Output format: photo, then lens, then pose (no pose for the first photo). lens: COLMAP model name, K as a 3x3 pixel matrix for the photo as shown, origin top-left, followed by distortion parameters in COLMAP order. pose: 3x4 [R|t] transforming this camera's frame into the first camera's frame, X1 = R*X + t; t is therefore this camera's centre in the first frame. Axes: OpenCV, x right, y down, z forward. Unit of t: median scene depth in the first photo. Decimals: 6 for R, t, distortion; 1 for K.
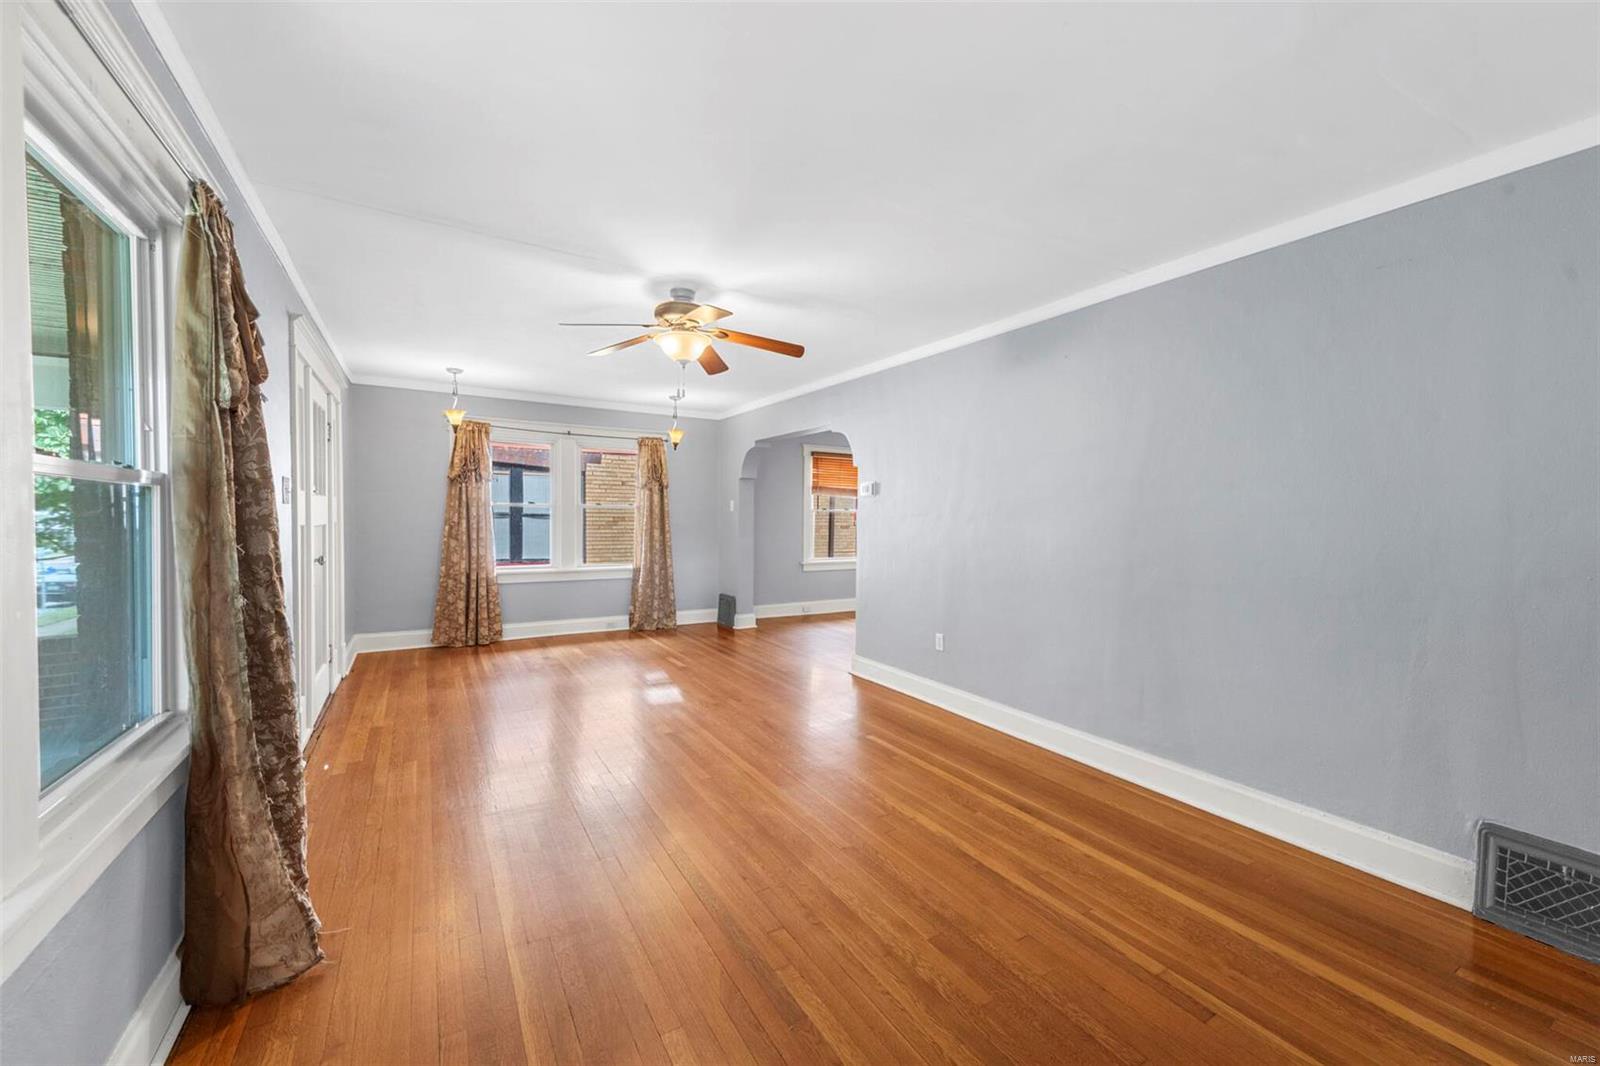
lens RADIAL K [[628.5, 0, 802.1], [0, 628.5, 534.7], [0, 0, 1]] dist [0.012576, -0.000725]
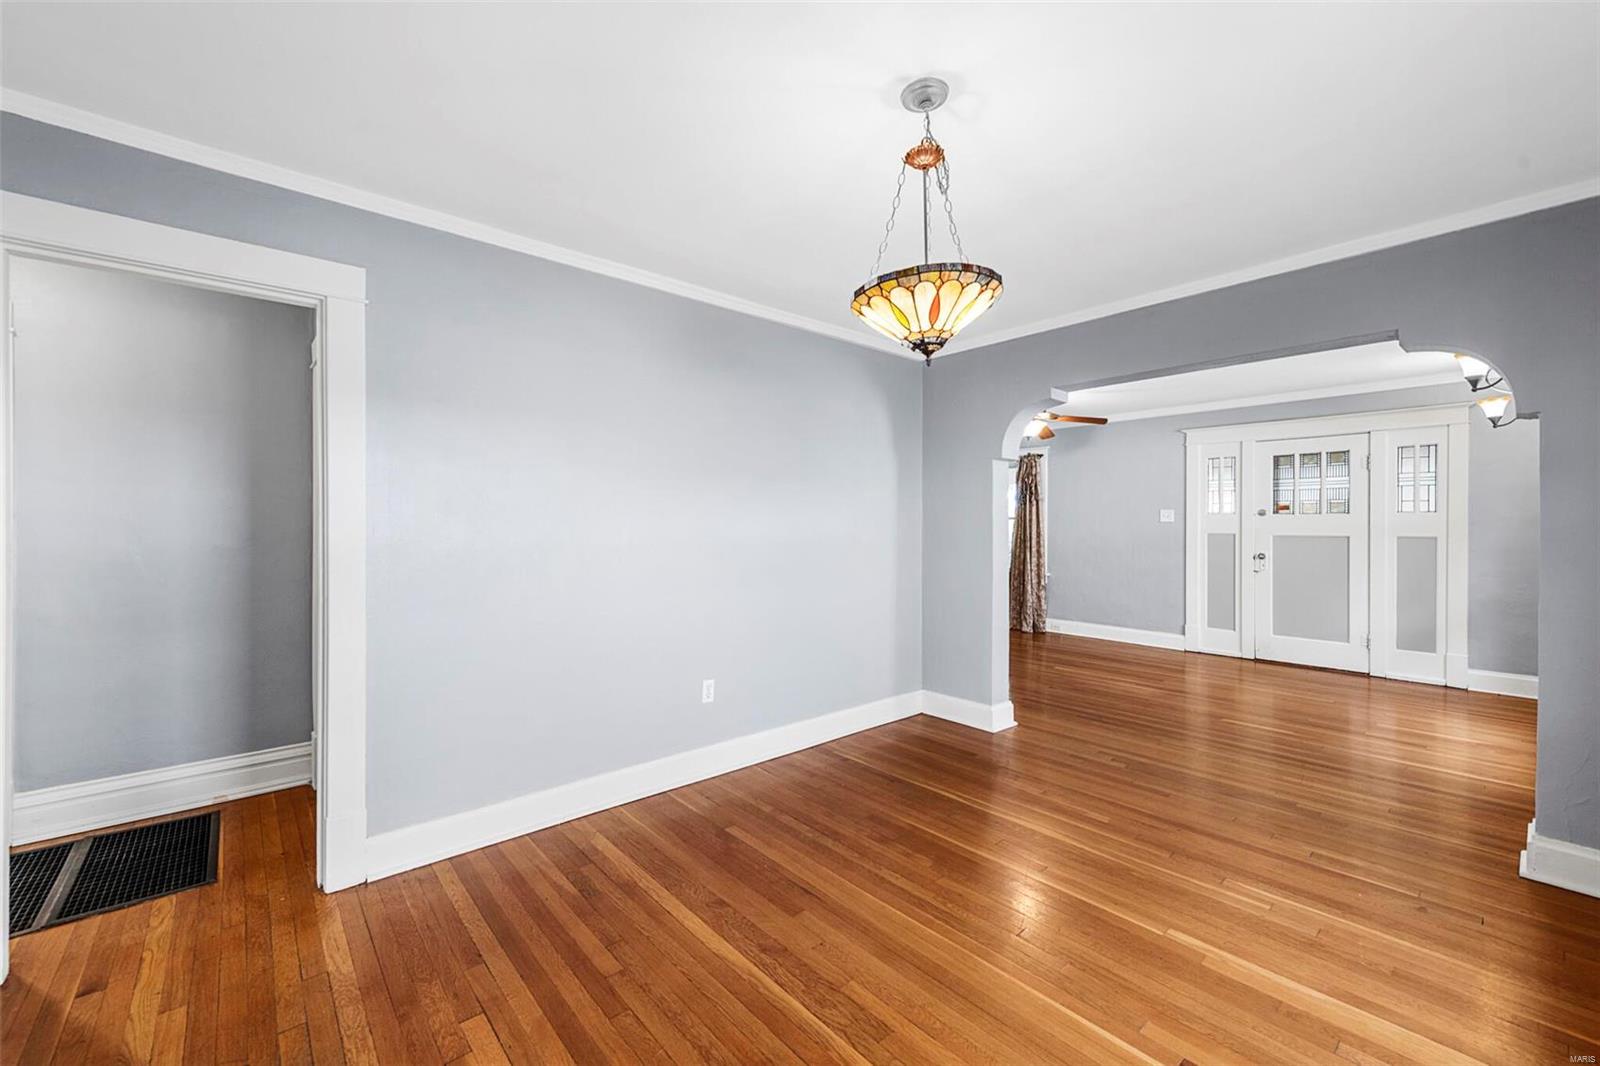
lens RADIAL K [[647.9, 0, 802.0], [0, 647.9, 527.4], [0, 0, 1]] dist [0.007694, -0.000321]
pose [[-0.984406, -0.011714, -0.175522, 0.411704], [-0.017825, 0.999287, 0.033279, -0.040573], [0.175007, 0.035889, -0.983913, 1.487991]]
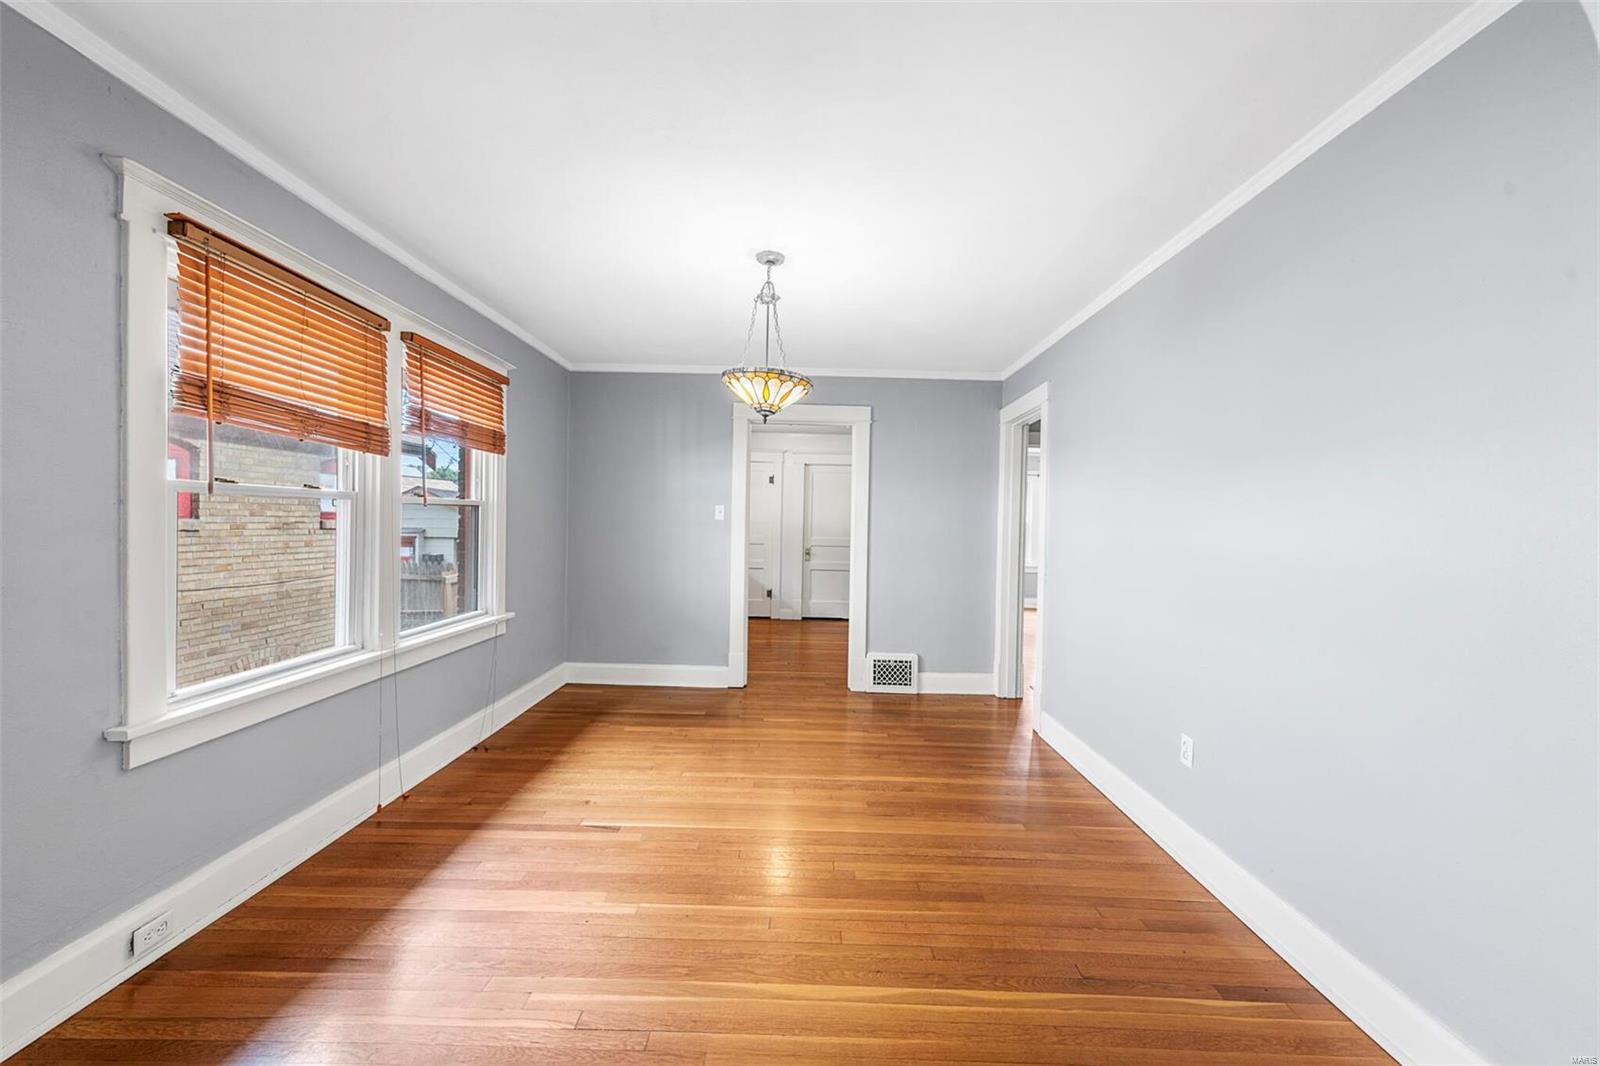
lens RADIAL K [[628.5, 0, 802.1], [0, 628.5, 534.7], [0, 0, 1]] dist [0.012576, -0.000725]
pose [[0.521970, -0.014486, 0.852841, -0.082272], [0.011937, 0.999882, 0.009678, -0.027207], [-0.852880, 0.005129, 0.522081, 0.935729]]
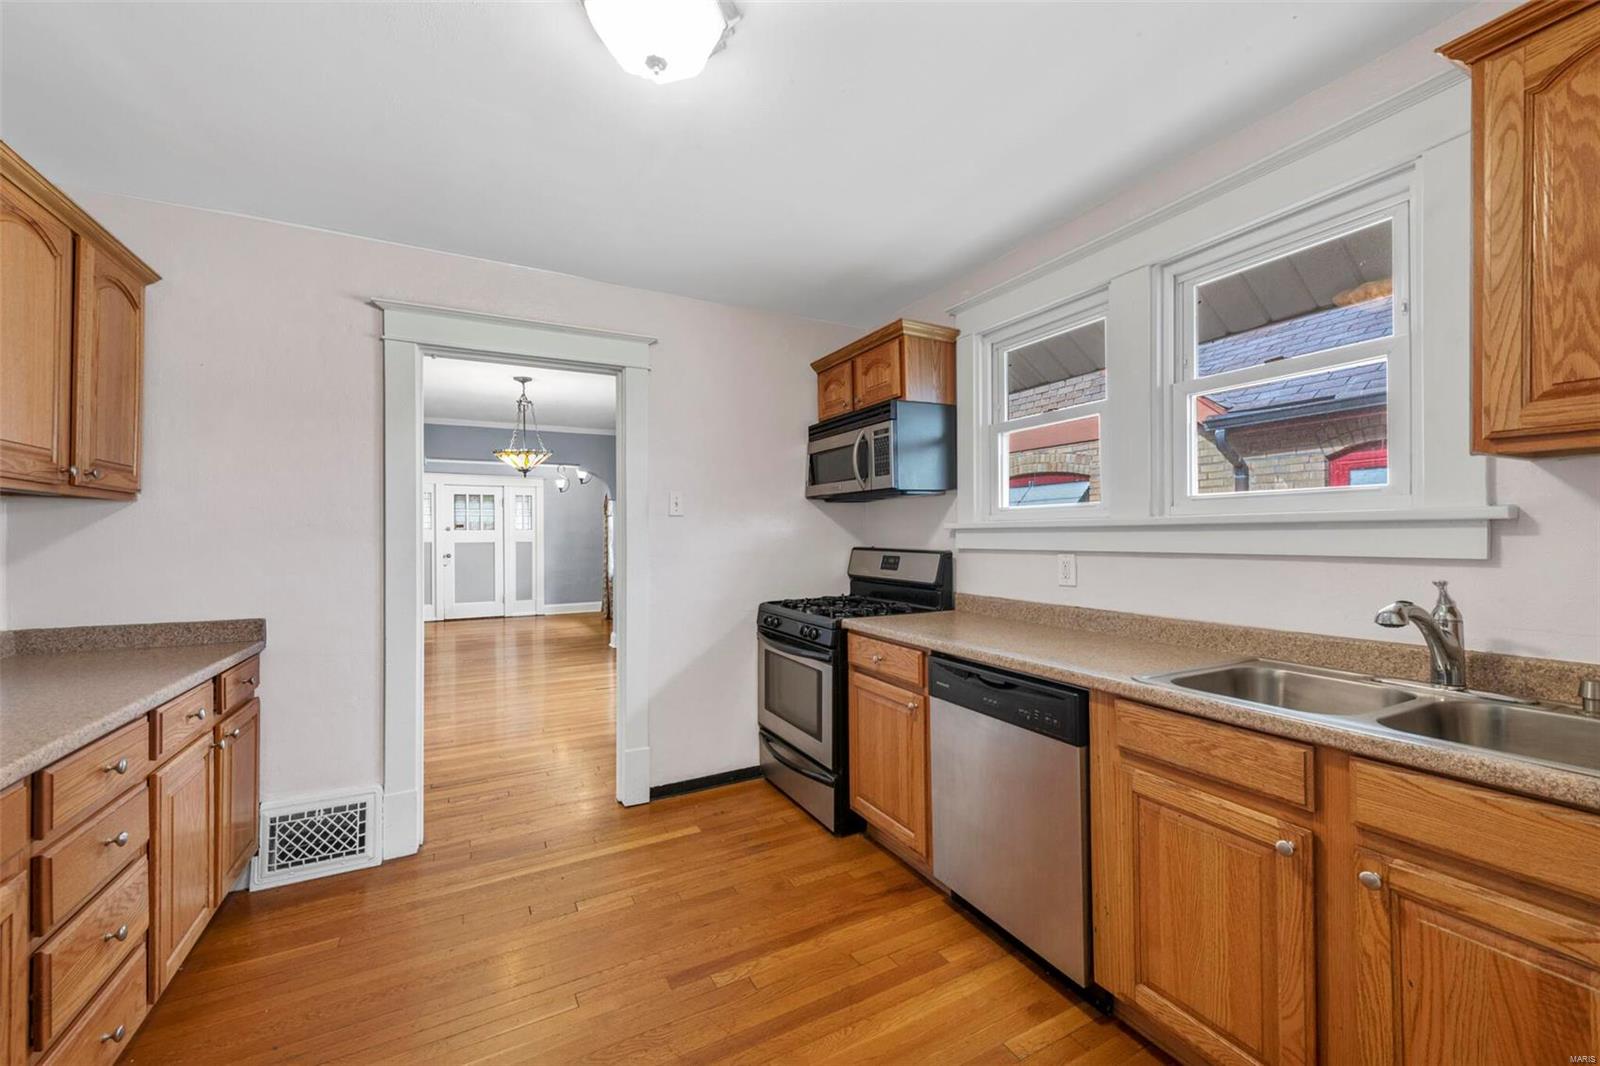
lens RADIAL K [[628.5, 0, 802.1], [0, 628.5, 534.7], [0, 0, 1]] dist [0.012576, -0.000725]
pose [[-0.054526, -0.011361, -0.998448, 1.071670], [-0.026447, 0.999601, -0.009930, -0.035473], [0.998162, 0.025865, -0.054805, 1.595691]]
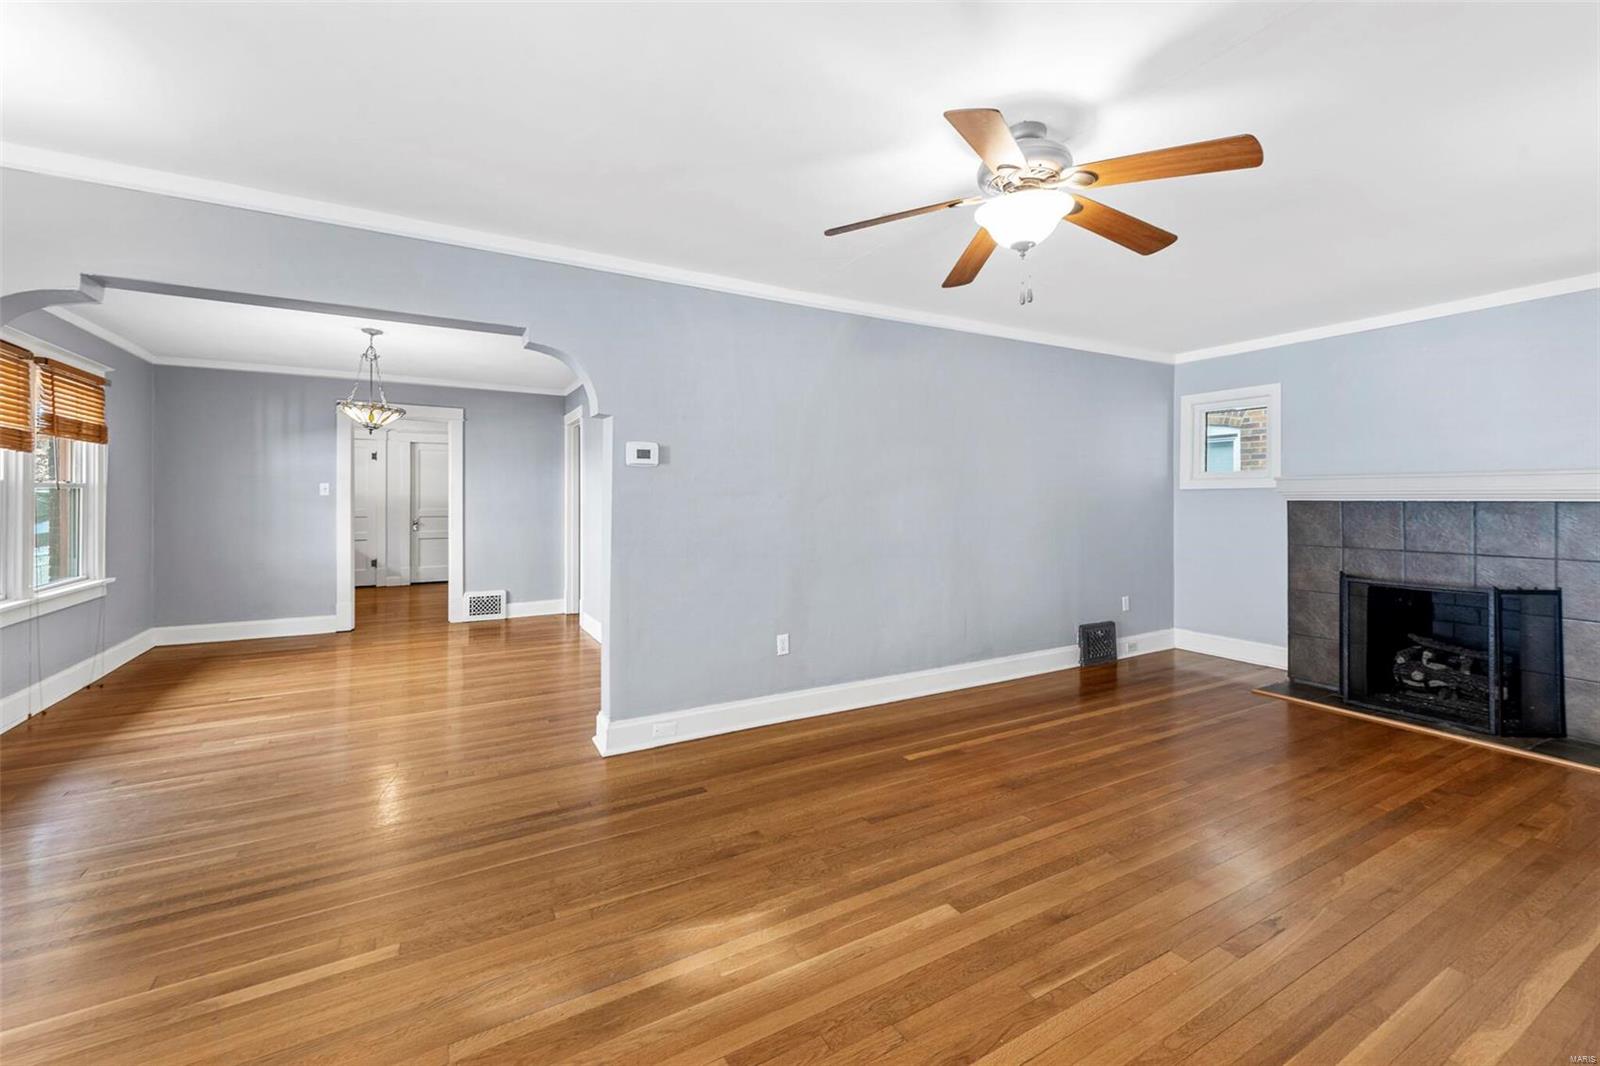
lens RADIAL K [[656.8, 0, 803.9], [0, 656.8, 497.7], [0, 0, 1]] dist [0.014460, -0.003528]
pose [[0.019859, -0.011112, 0.999741, -0.468470], [0.030220, 0.999488, 0.010509, -0.024212], [-0.999346, 0.030003, 0.020185, 0.677561]]
